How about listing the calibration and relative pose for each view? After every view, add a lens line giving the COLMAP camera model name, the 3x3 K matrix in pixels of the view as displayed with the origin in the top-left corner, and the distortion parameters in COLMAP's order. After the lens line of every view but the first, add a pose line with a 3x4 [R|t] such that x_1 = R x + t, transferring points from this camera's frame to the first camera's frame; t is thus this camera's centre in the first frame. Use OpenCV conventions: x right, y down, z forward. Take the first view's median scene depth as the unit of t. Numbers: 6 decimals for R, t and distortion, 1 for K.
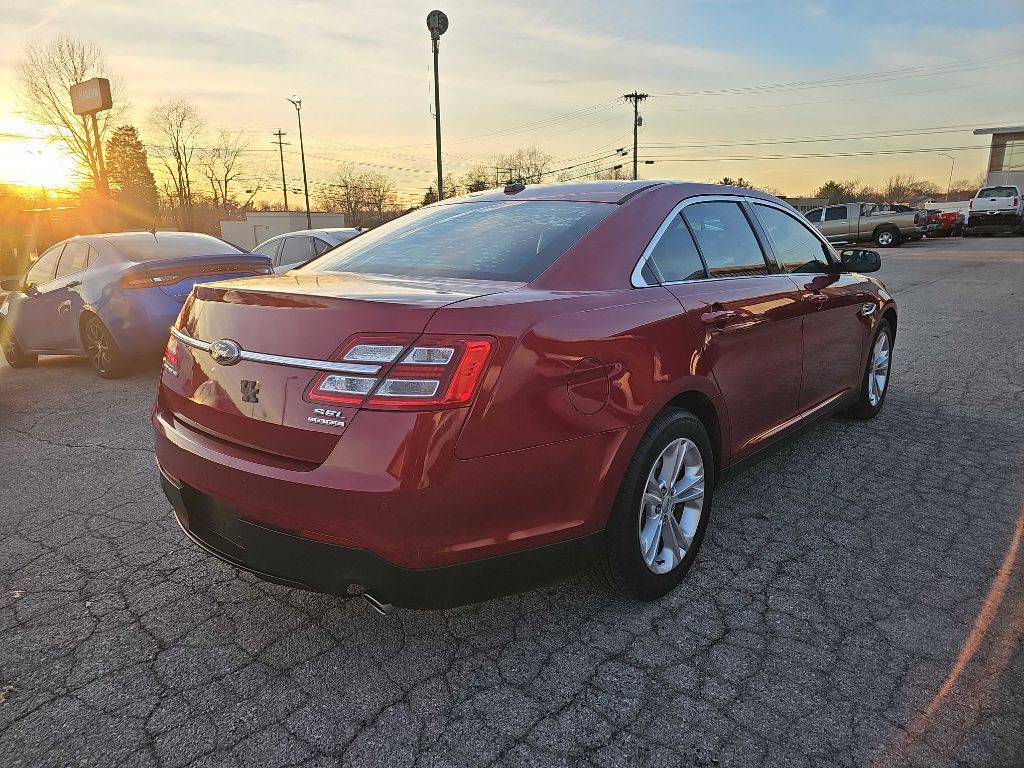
lens RADIAL K [[704.1, 0, 517.8], [0, 704.1, 388.5], [0, 0, 1]] dist [0.049510, -0.038782]
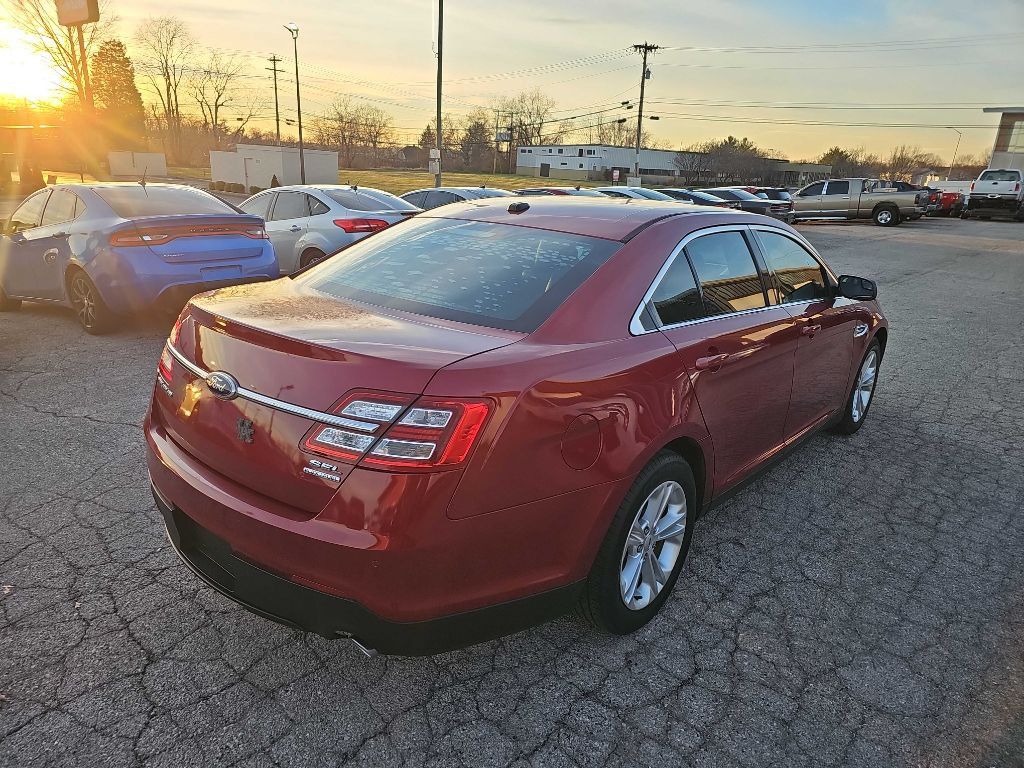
lens RADIAL K [[704.1, 0, 517.8], [0, 704.1, 388.5], [0, 0, 1]] dist [0.049510, -0.038782]
pose [[0.997930, 0.060293, 0.022357, -0.012372], [-0.061843, 0.995129, 0.076764, -0.102274], [-0.017619, -0.077988, 0.996799, -0.003708]]
